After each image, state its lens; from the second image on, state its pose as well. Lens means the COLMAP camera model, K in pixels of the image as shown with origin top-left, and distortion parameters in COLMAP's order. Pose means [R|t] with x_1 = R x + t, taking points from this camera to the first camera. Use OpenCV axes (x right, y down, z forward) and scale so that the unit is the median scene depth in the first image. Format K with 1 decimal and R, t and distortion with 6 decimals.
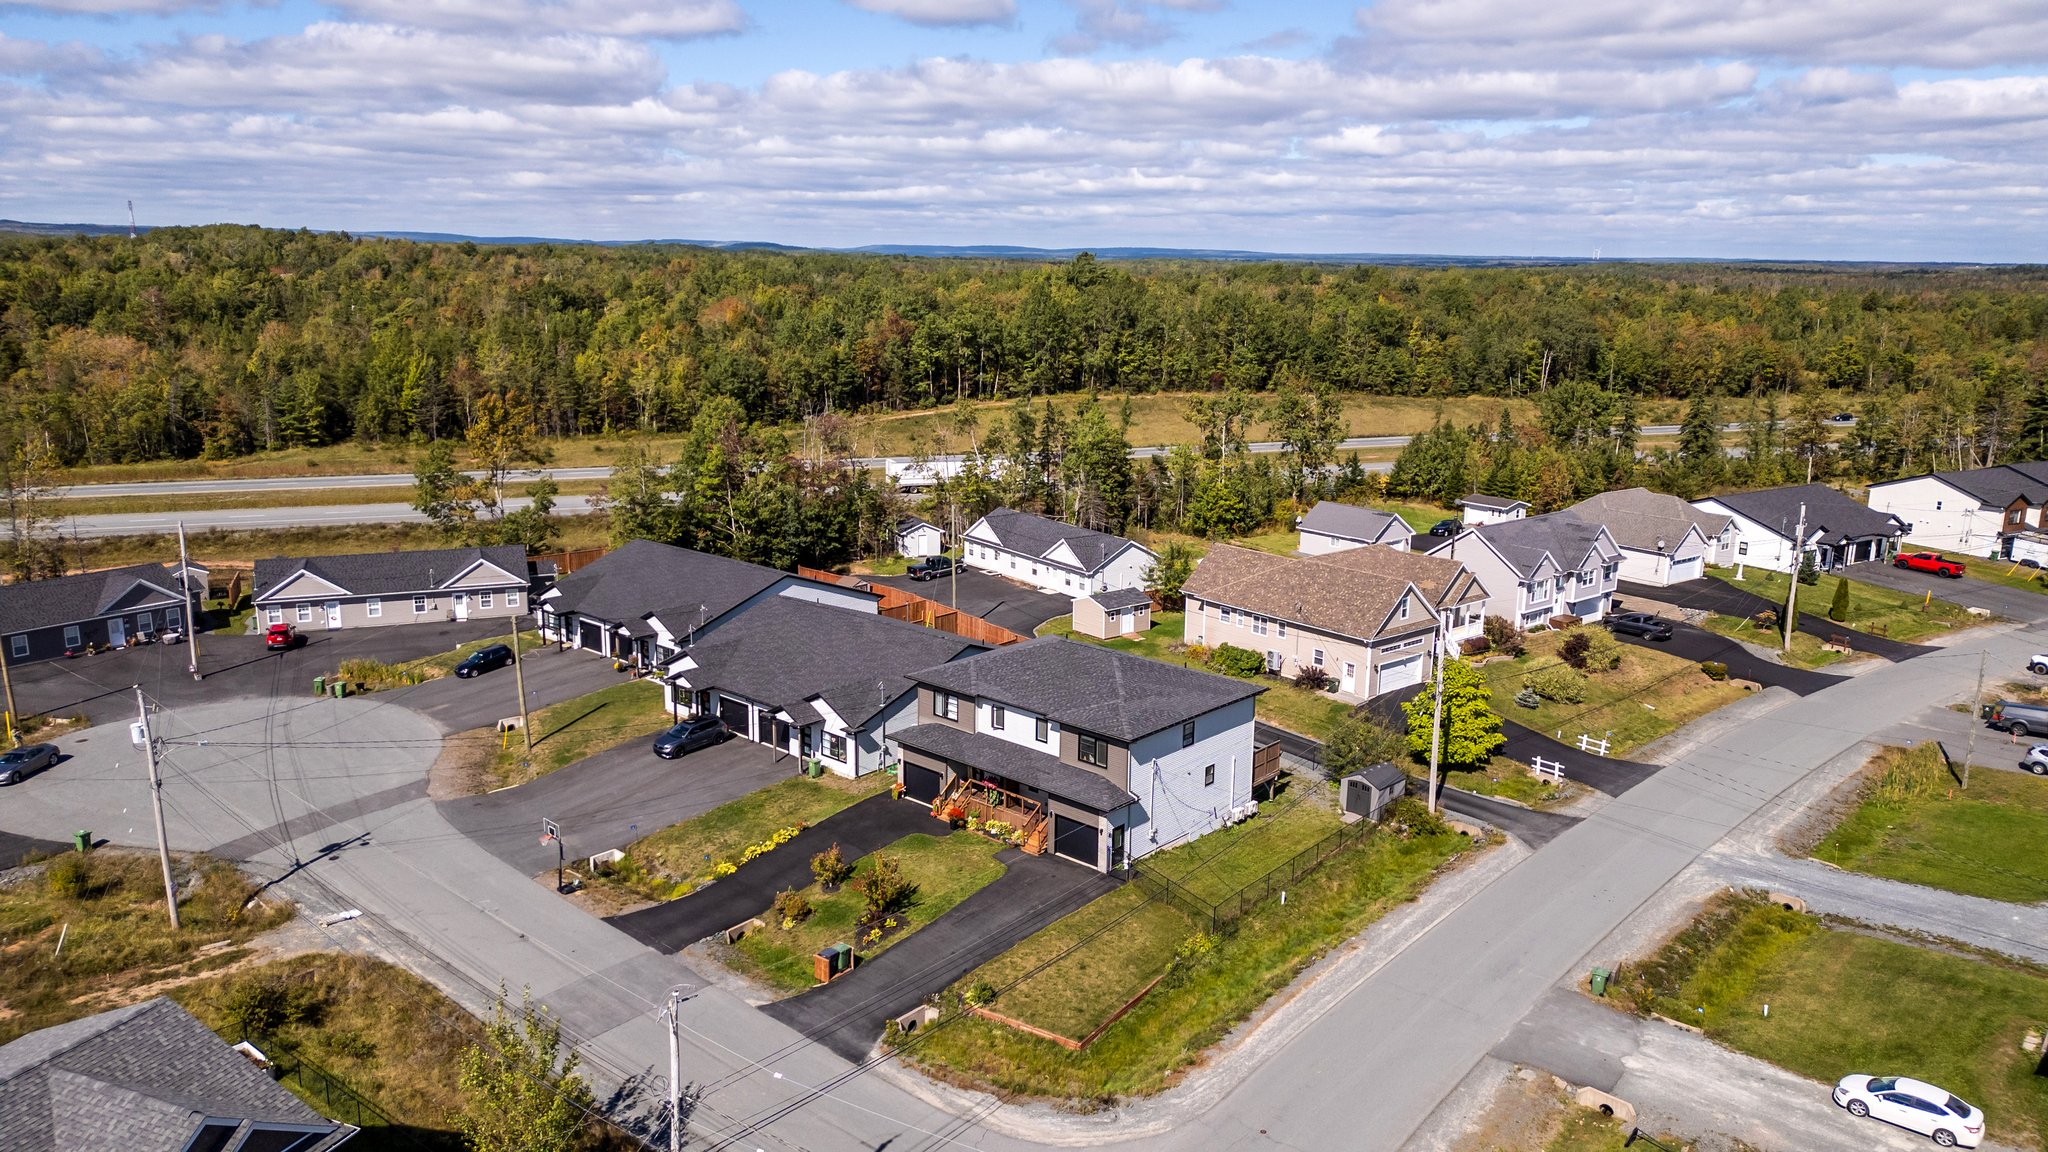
lens RADIAL K [[1424.3, 0, 1023.0], [0, 1424.3, 580.0], [0, 0, 1]] dist [0.088482, -0.093808]
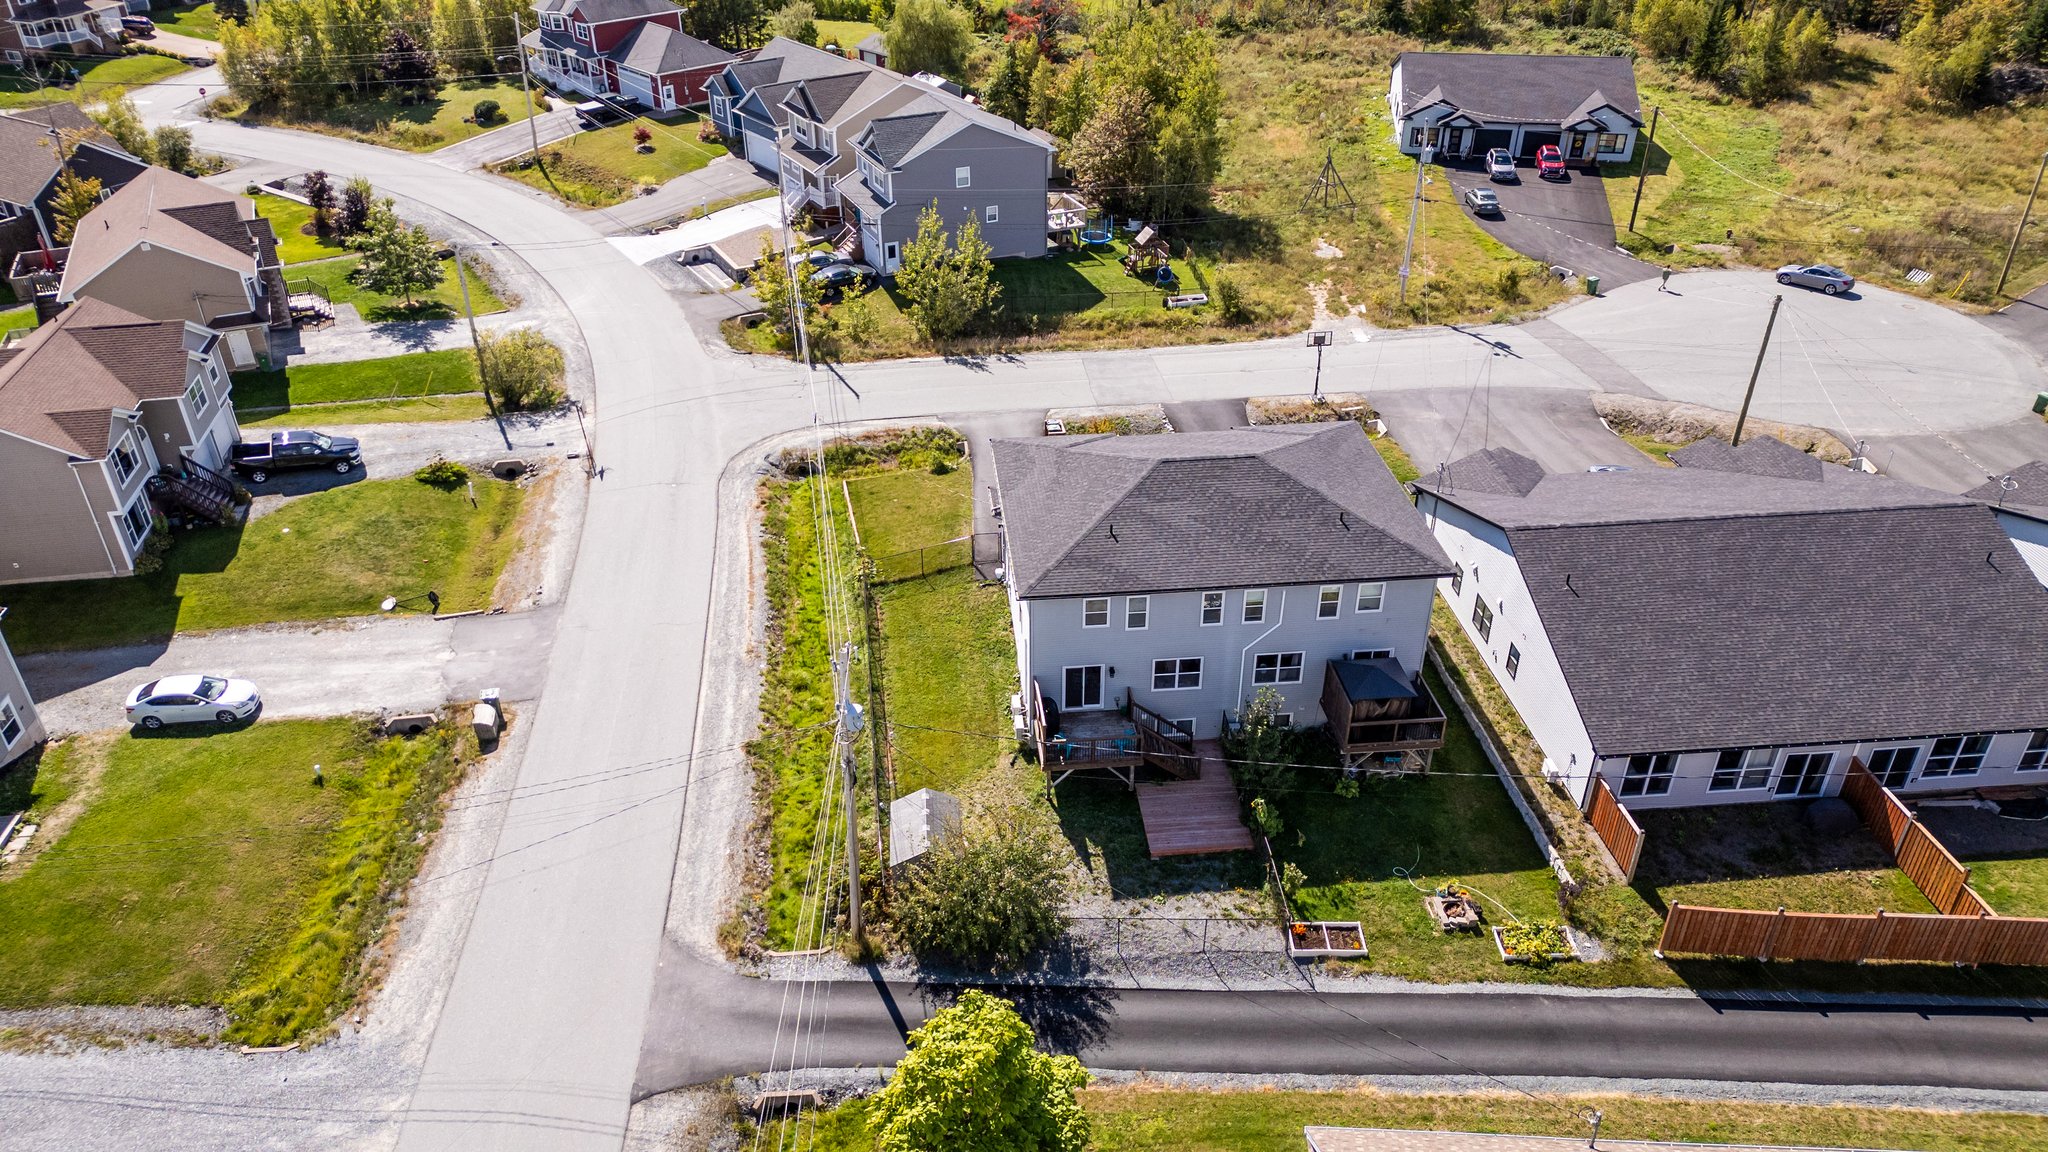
lens RADIAL K [[1438.7, 0, 1020.2], [0, 1438.7, 562.7], [0, 0, 1]] dist [0.085212, -0.085062]
pose [[-0.678095, 0.375215, -0.631982, 0.522102], [-0.170248, 0.756295, 0.631691, -0.314014], [0.714985, 0.535940, -0.448960, 1.161421]]
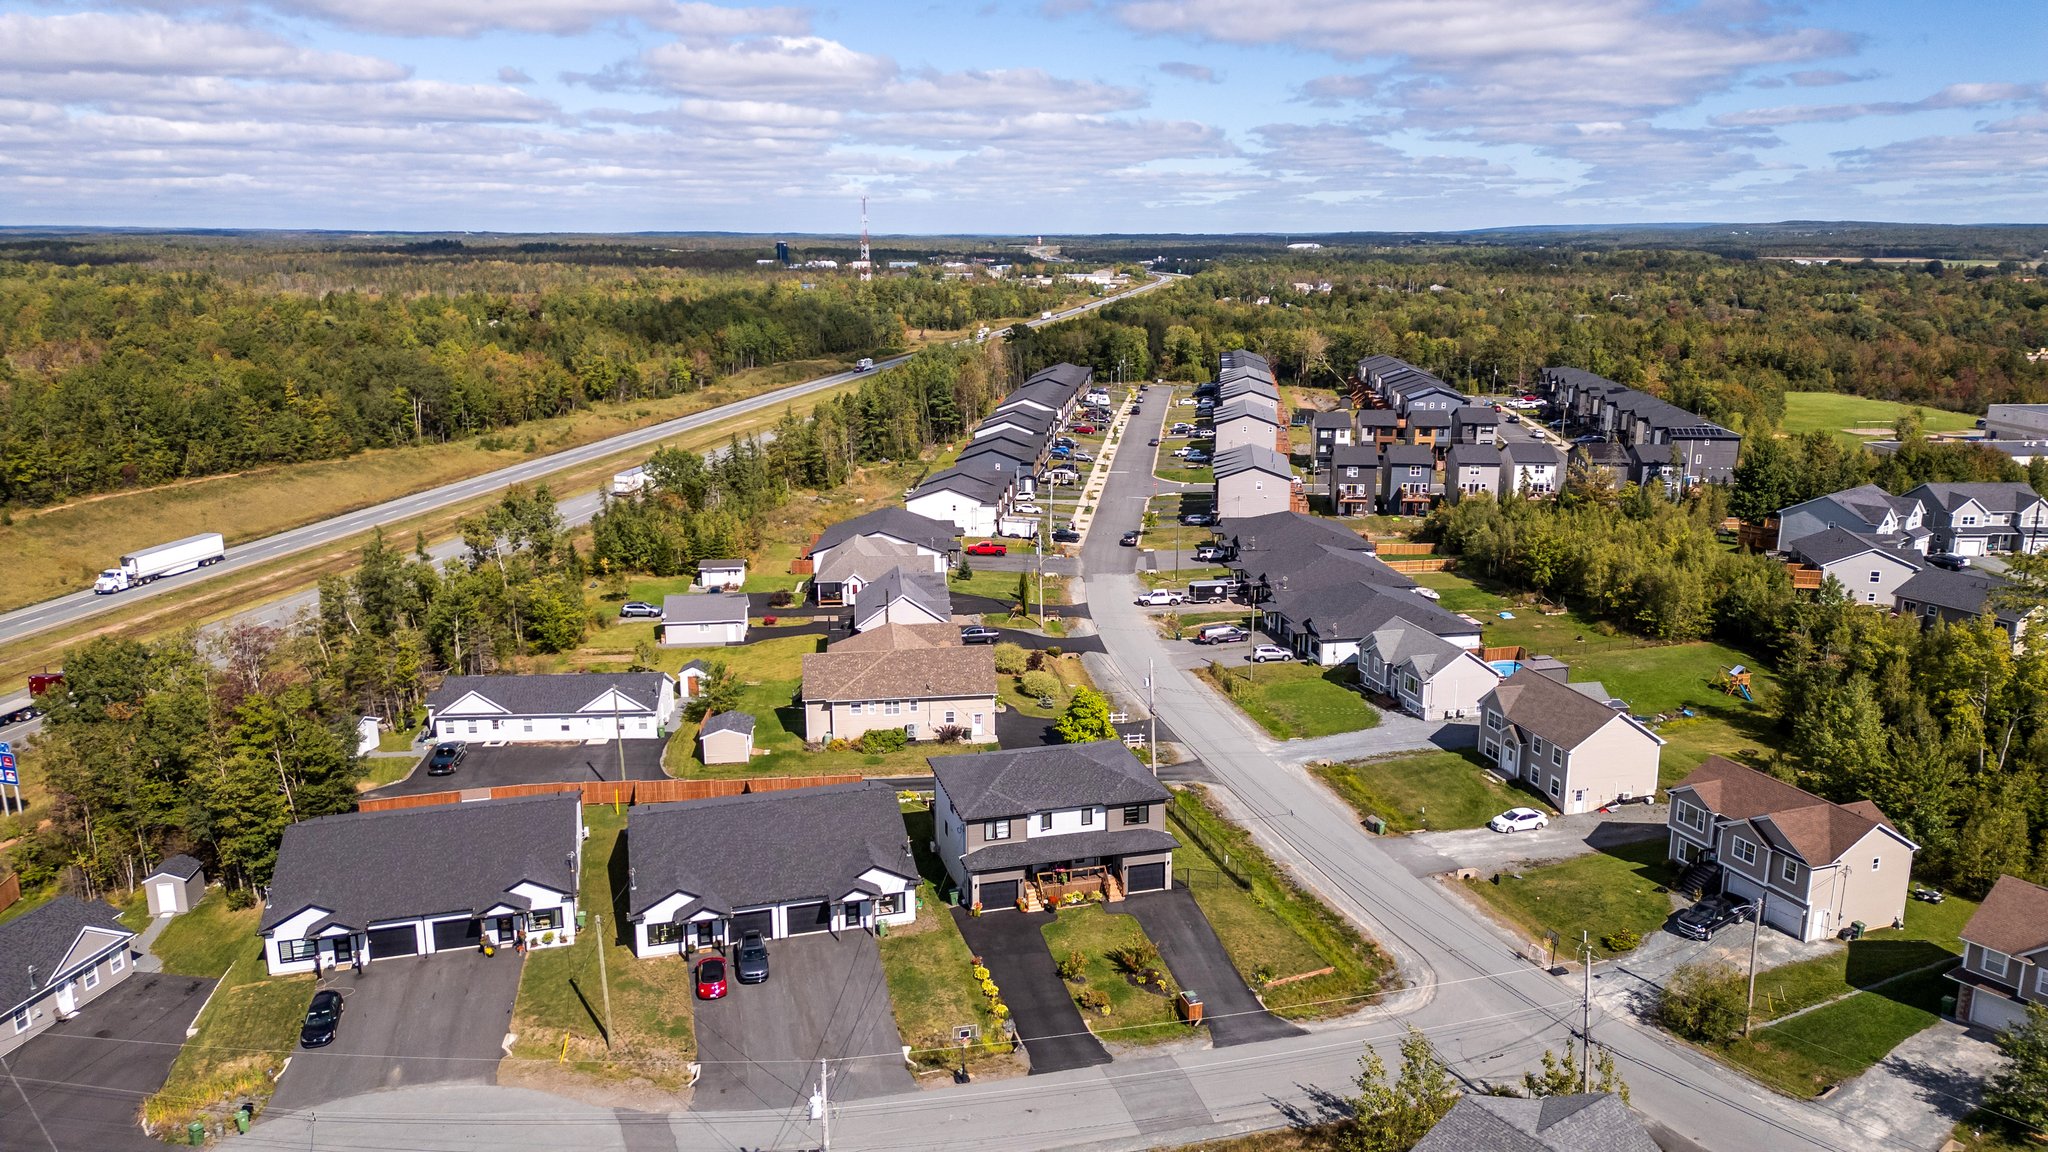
lens RADIAL K [[1420.7, 0, 1024.0], [0, 1420.7, 576.0], [0, 0, 1]] dist [0.118469, -0.172642]
pose [[0.544238, -0.210692, 0.812043, -0.943644], [0.194644, 0.973249, 0.122066, -0.261336], [-0.816039, 0.091626, 0.570689, 0.201495]]
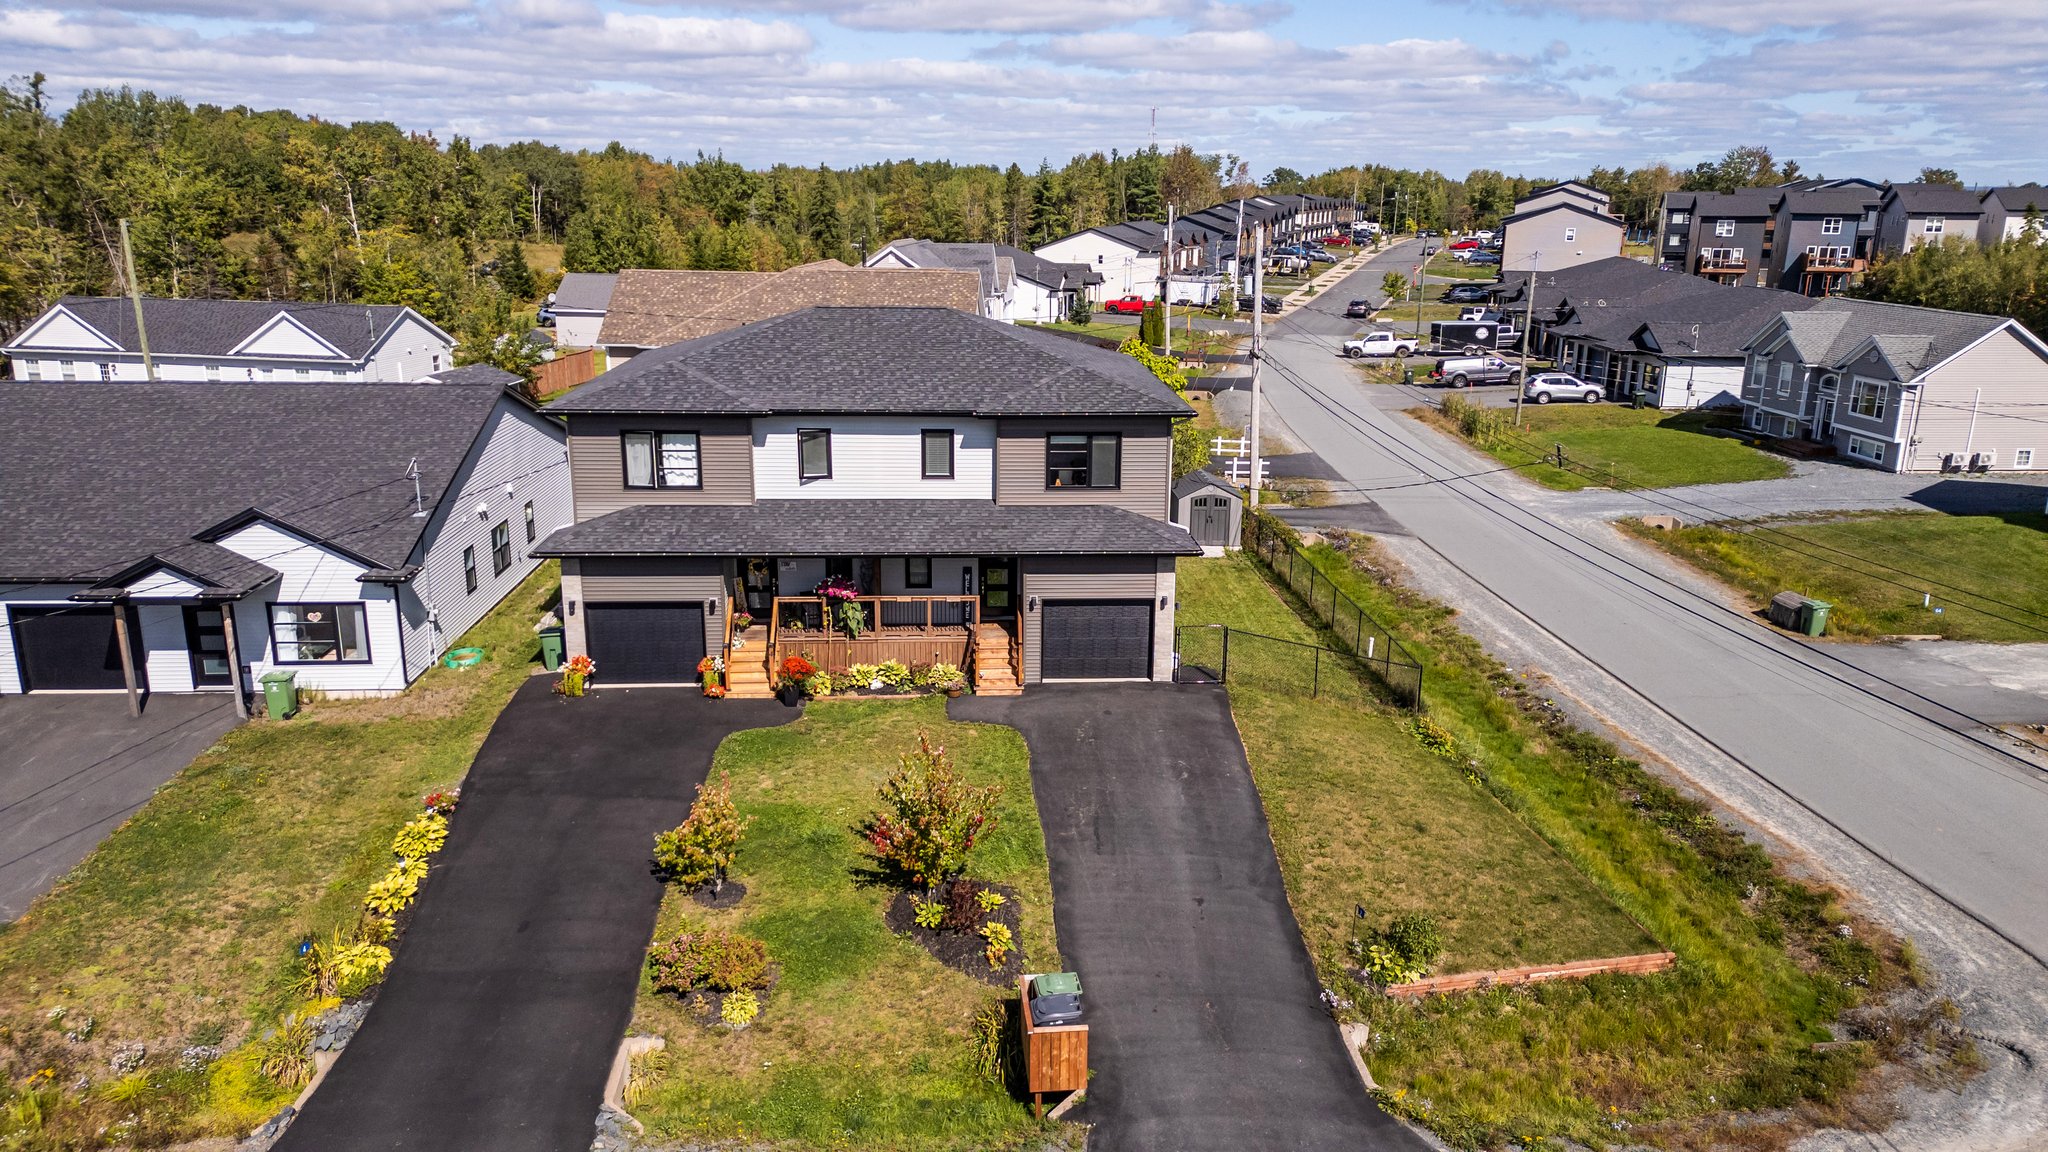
lens RADIAL K [[1424.3, 0, 1023.0], [0, 1424.3, 580.0], [0, 0, 1]] dist [0.088482, -0.093808]
pose [[0.707440, -0.193657, 0.679725, -0.260345], [0.157365, 0.980747, 0.115639, 0.082685], [-0.689032, 0.025157, 0.724294, 0.540542]]
